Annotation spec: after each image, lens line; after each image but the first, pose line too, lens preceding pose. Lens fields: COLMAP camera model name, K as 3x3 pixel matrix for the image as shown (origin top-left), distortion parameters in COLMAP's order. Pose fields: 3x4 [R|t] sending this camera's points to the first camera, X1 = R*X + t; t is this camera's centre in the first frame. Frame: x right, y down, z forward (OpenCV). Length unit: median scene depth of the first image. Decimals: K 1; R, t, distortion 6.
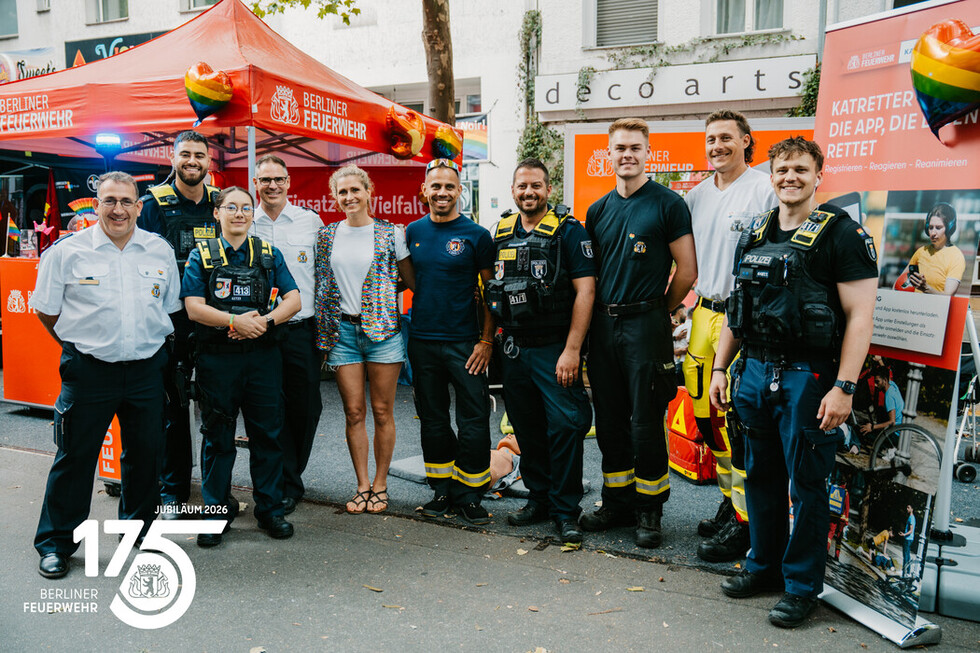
lens RADIAL K [[1009.6, 0, 490.0], [0, 1009.6, 326.5], [0, 0, 1]] dist [0.048598, 0.010768]
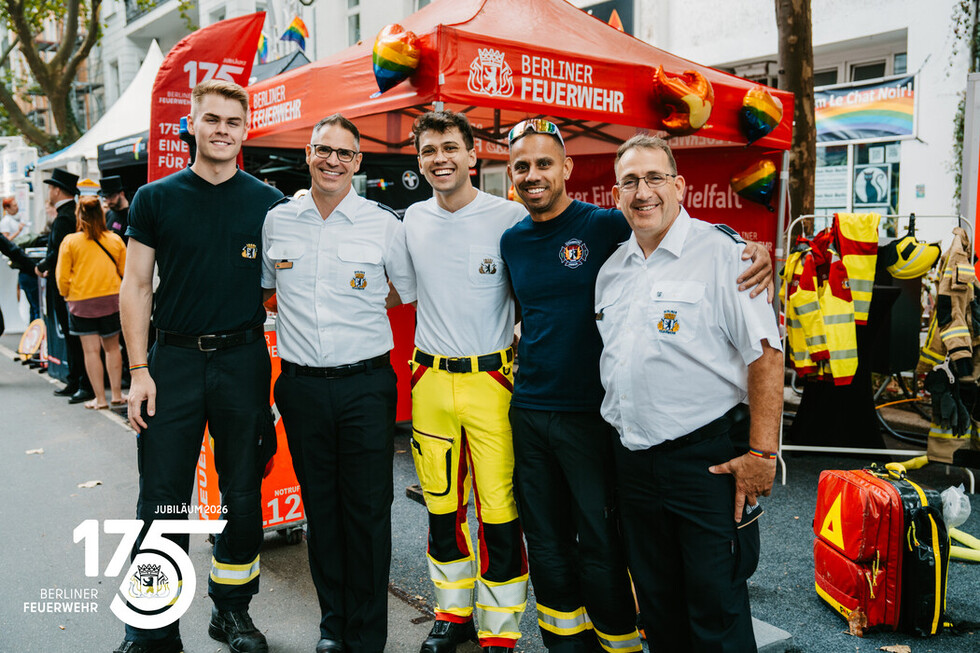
lens RADIAL K [[1009.6, 0, 490.0], [0, 1009.6, 326.5], [0, 0, 1]] dist [0.048598, 0.010768]
pose [[0.865262, 0.047044, -0.499108, 0.189968], [-0.045907, 0.998840, 0.014562, -0.028328], [0.499214, 0.010313, 0.866418, 0.288798]]
